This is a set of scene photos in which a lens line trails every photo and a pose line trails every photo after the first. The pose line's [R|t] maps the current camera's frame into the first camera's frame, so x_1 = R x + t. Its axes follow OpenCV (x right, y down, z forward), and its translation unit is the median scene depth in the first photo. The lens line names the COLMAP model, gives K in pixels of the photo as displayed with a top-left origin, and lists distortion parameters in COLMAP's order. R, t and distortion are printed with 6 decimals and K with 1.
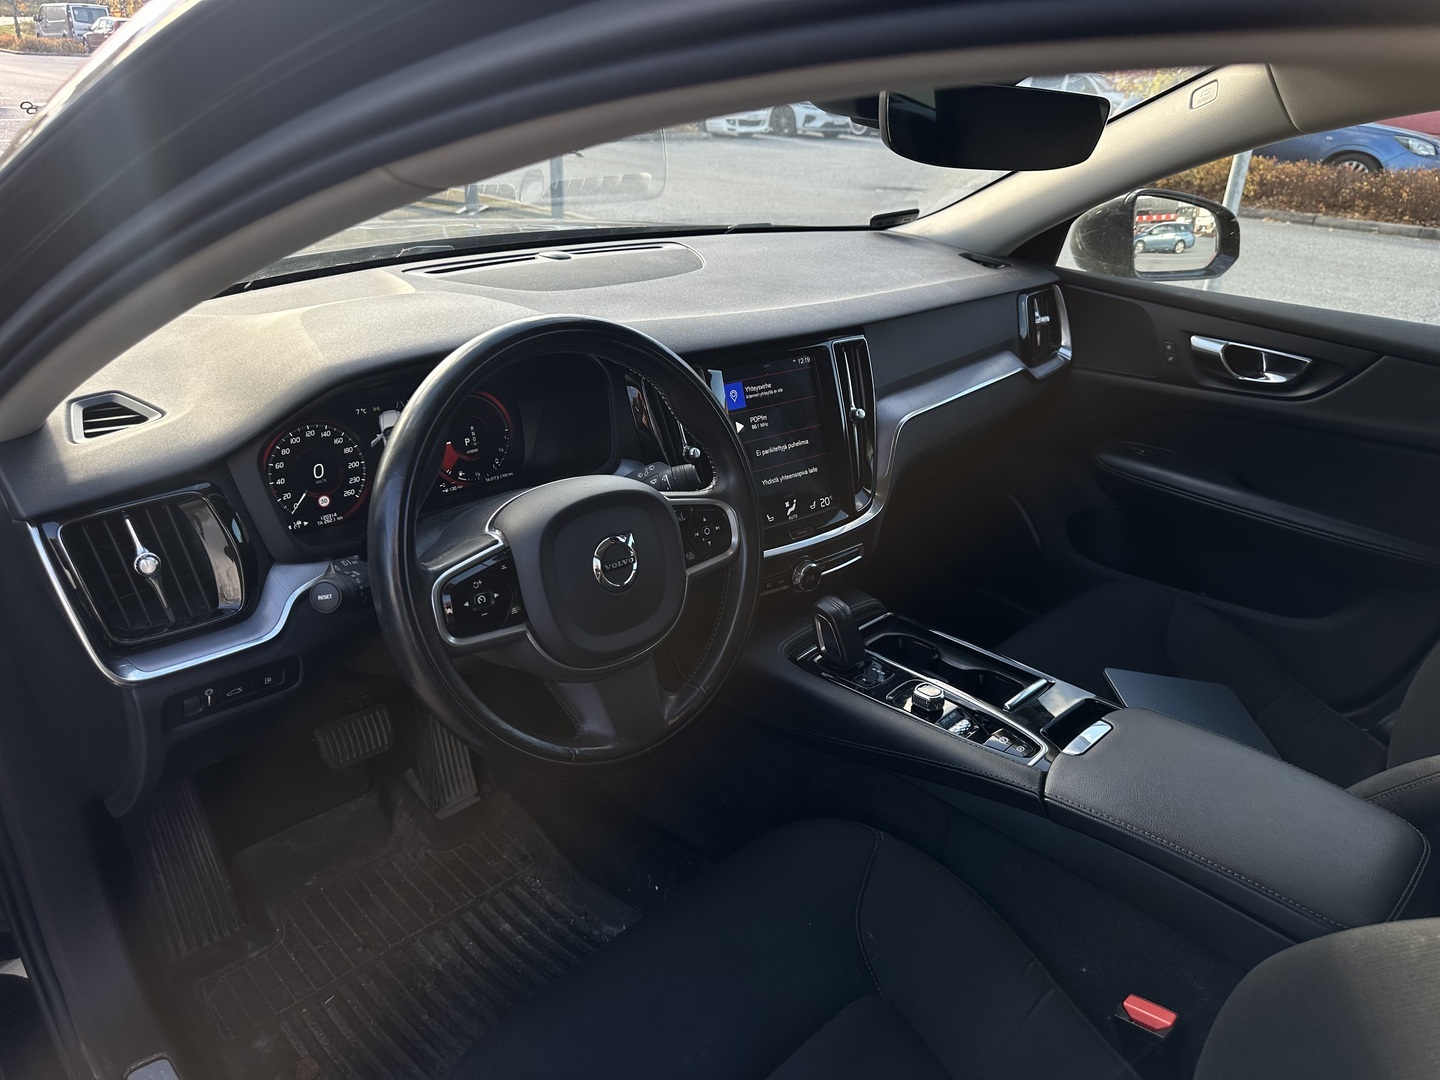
lens RADIAL K [[1069.0, 0, 720.0], [0, 1069.0, 540.0], [0, 0, 1]] dist [0.091949, -0.136642]
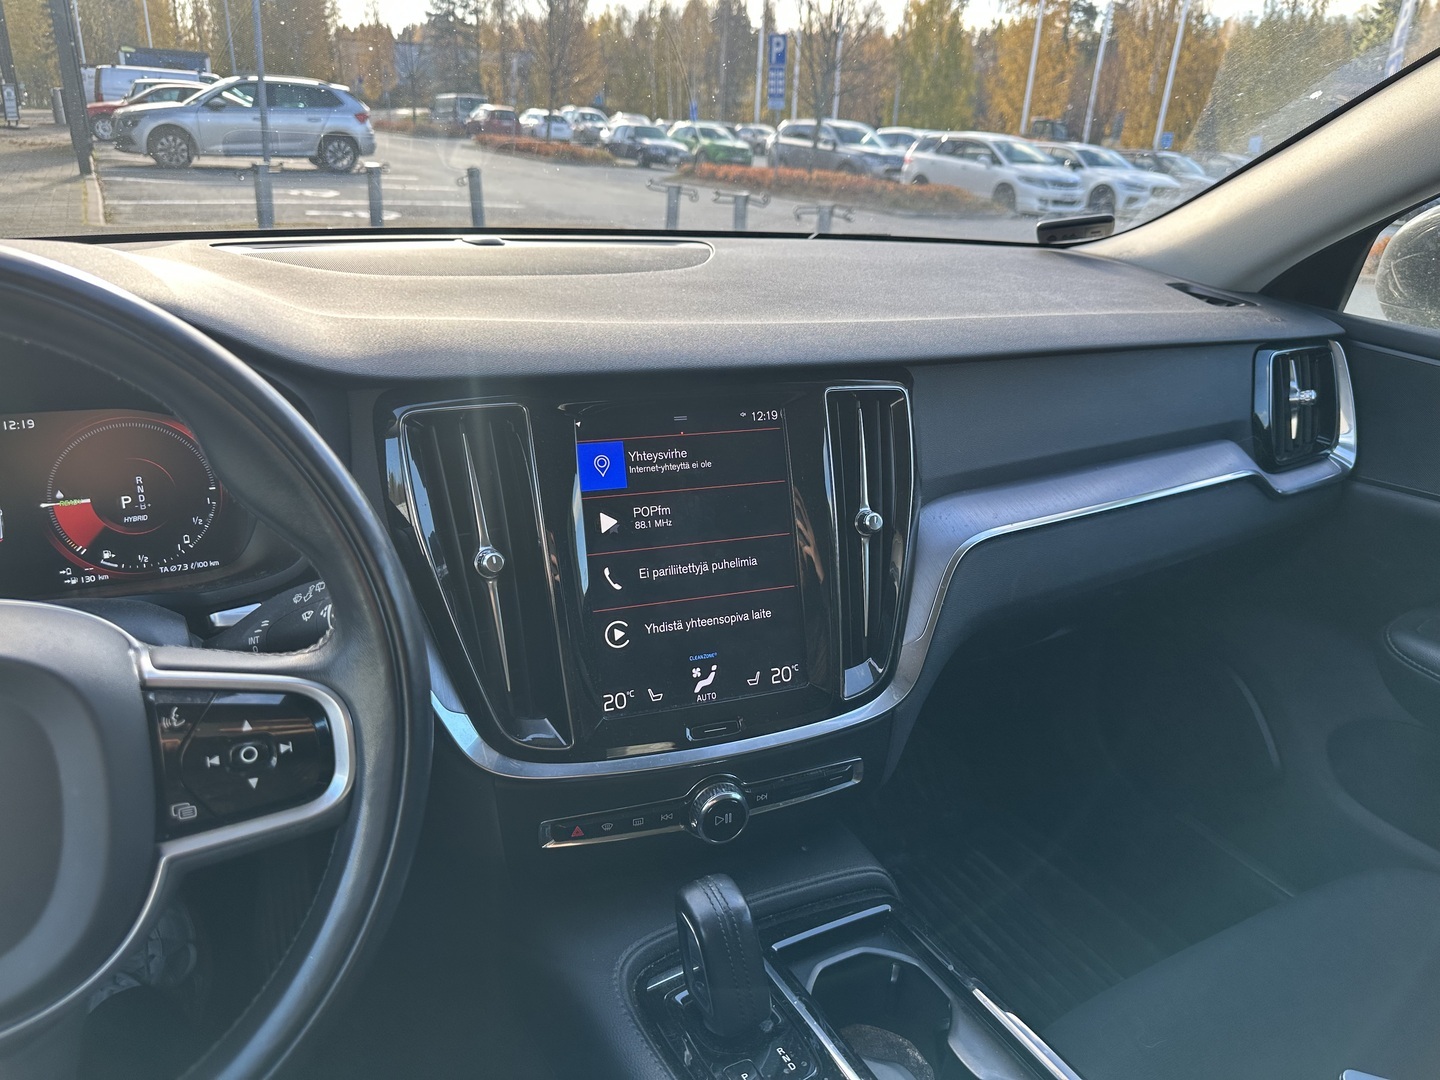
lens RADIAL K [[1069.0, 0, 720.0], [0, 1069.0, 540.0], [0, 0, 1]] dist [0.091949, -0.136642]
pose [[0.959345, 0.103838, -0.262441, 0.193808], [-0.123183, 0.990669, -0.058322, -0.064534], [0.253936, 0.088279, 0.963184, 0.438925]]
